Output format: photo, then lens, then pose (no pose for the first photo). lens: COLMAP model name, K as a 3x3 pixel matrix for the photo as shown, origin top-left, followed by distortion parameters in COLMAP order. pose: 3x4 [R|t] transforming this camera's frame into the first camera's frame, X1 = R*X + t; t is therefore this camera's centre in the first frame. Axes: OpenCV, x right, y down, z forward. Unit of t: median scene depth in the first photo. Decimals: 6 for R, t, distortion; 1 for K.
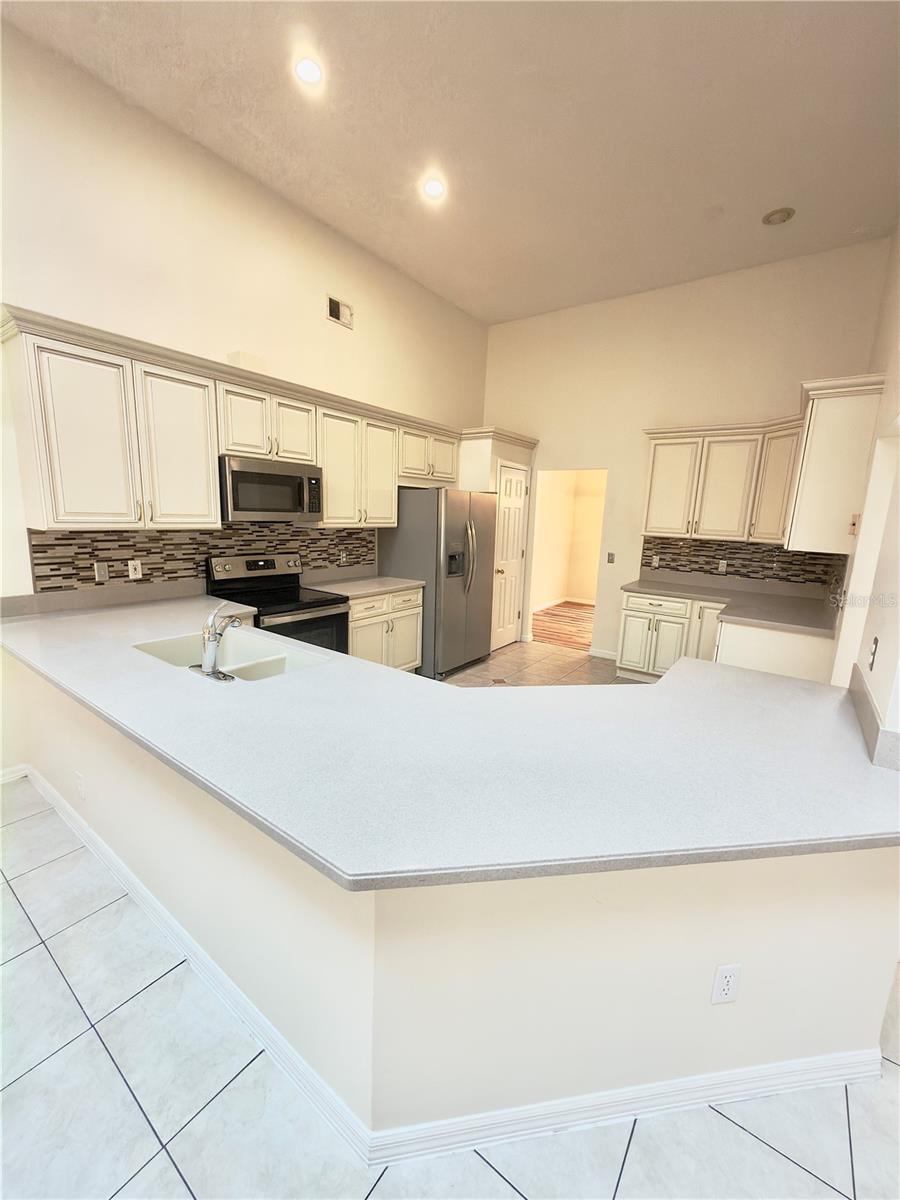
lens RADIAL K [[478.5, 0, 449.2], [0, 478.5, 600.9], [0, 0, 1]] dist [-0.001650, 0.000211]
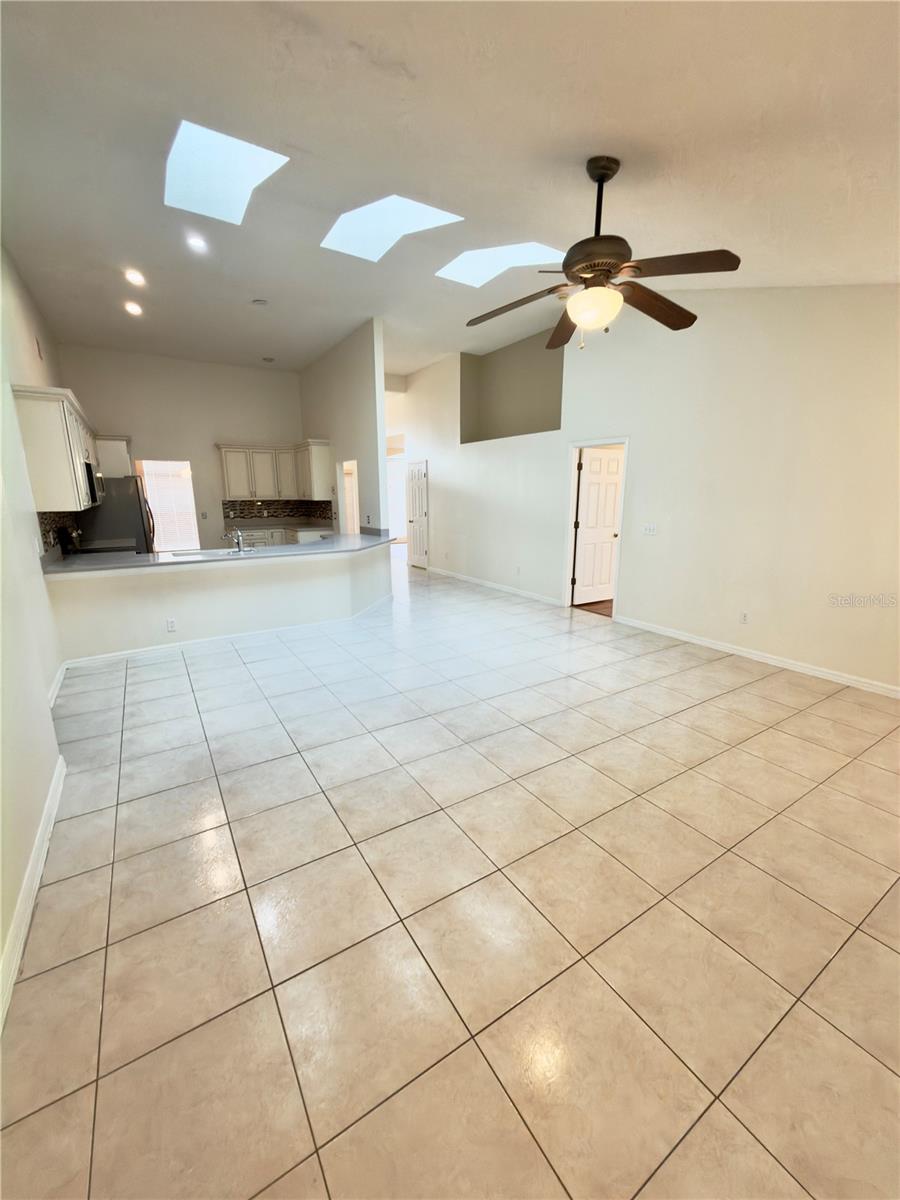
lens RADIAL K [[478.5, 0, 449.2], [0, 478.5, 600.9], [0, 0, 1]] dist [-0.001650, 0.000211]
pose [[0.365488, -0.246229, 0.897658, -1.152878], [0.187806, 0.964051, 0.187974, 0.054926], [-0.911673, 0.099883, 0.398593, -0.520779]]
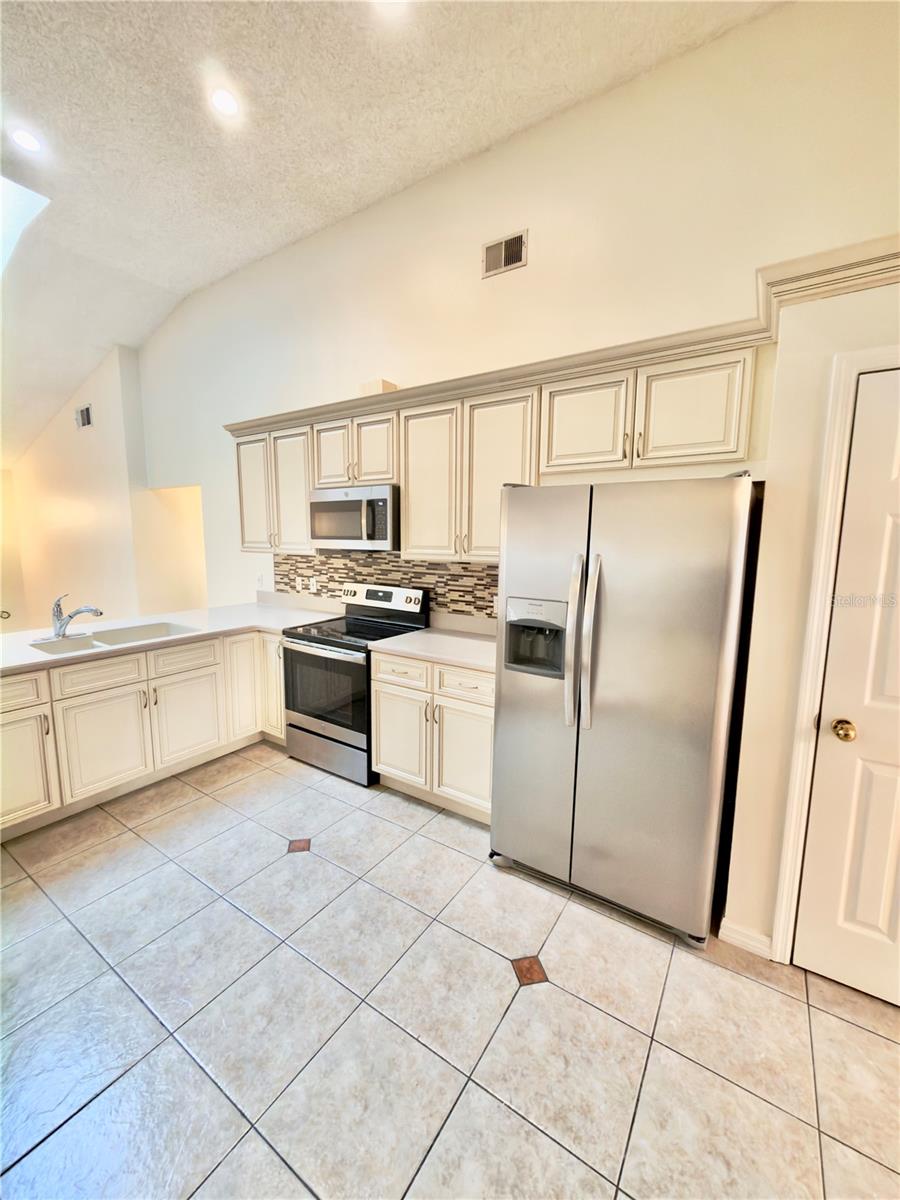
lens RADIAL K [[478.5, 0, 449.2], [0, 478.5, 600.9], [0, 0, 1]] dist [-0.001650, 0.000211]
pose [[0.046353, 0.098589, -0.994048, 0.484341], [-0.192474, 0.977352, 0.087958, -0.150888], [0.980207, 0.187251, 0.064279, 0.924156]]
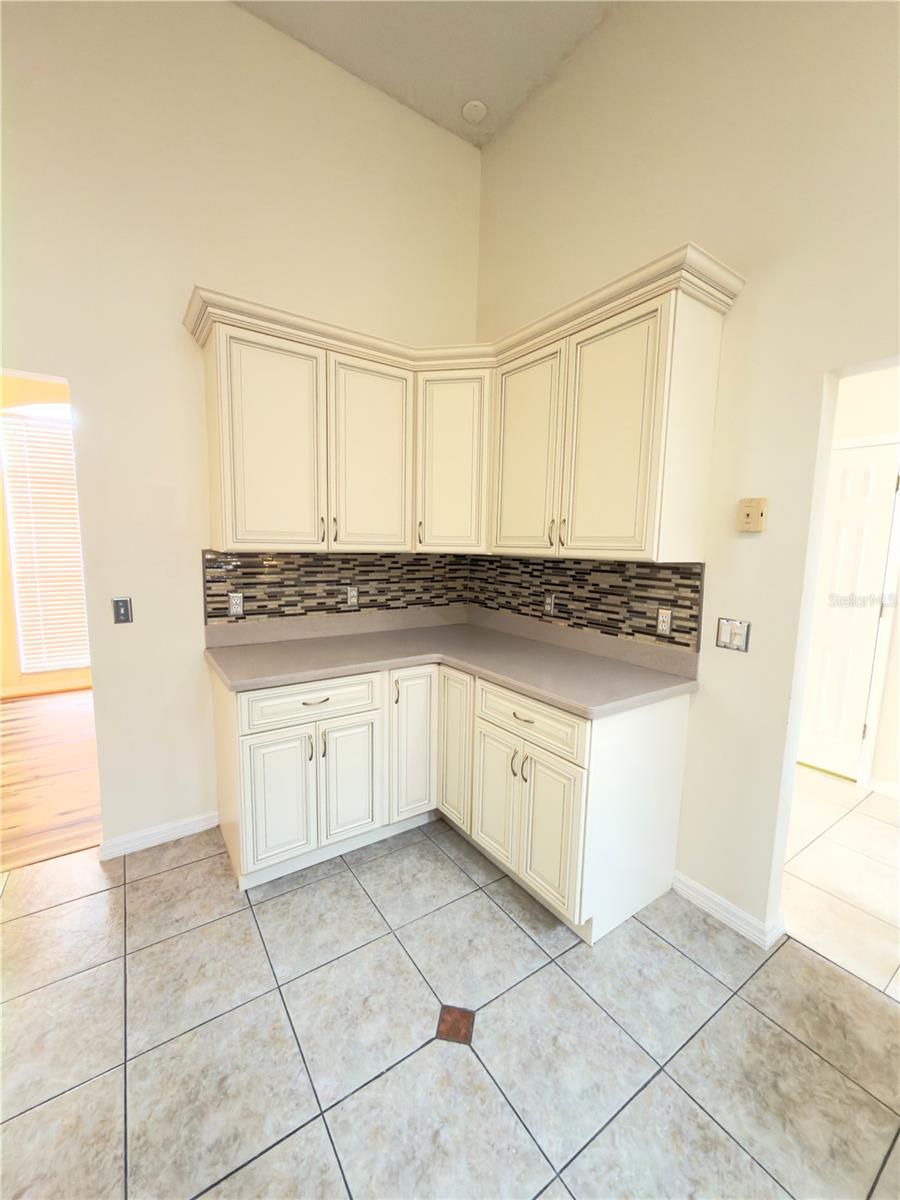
lens RADIAL K [[478.5, 0, 449.2], [0, 478.5, 600.9], [0, 0, 1]] dist [-0.001650, 0.000211]
pose [[0.342085, -0.147499, 0.928021, 0.074548], [0.164281, 0.981781, 0.095487, -0.113960], [-0.925197, 0.119792, 0.360083, 0.749012]]
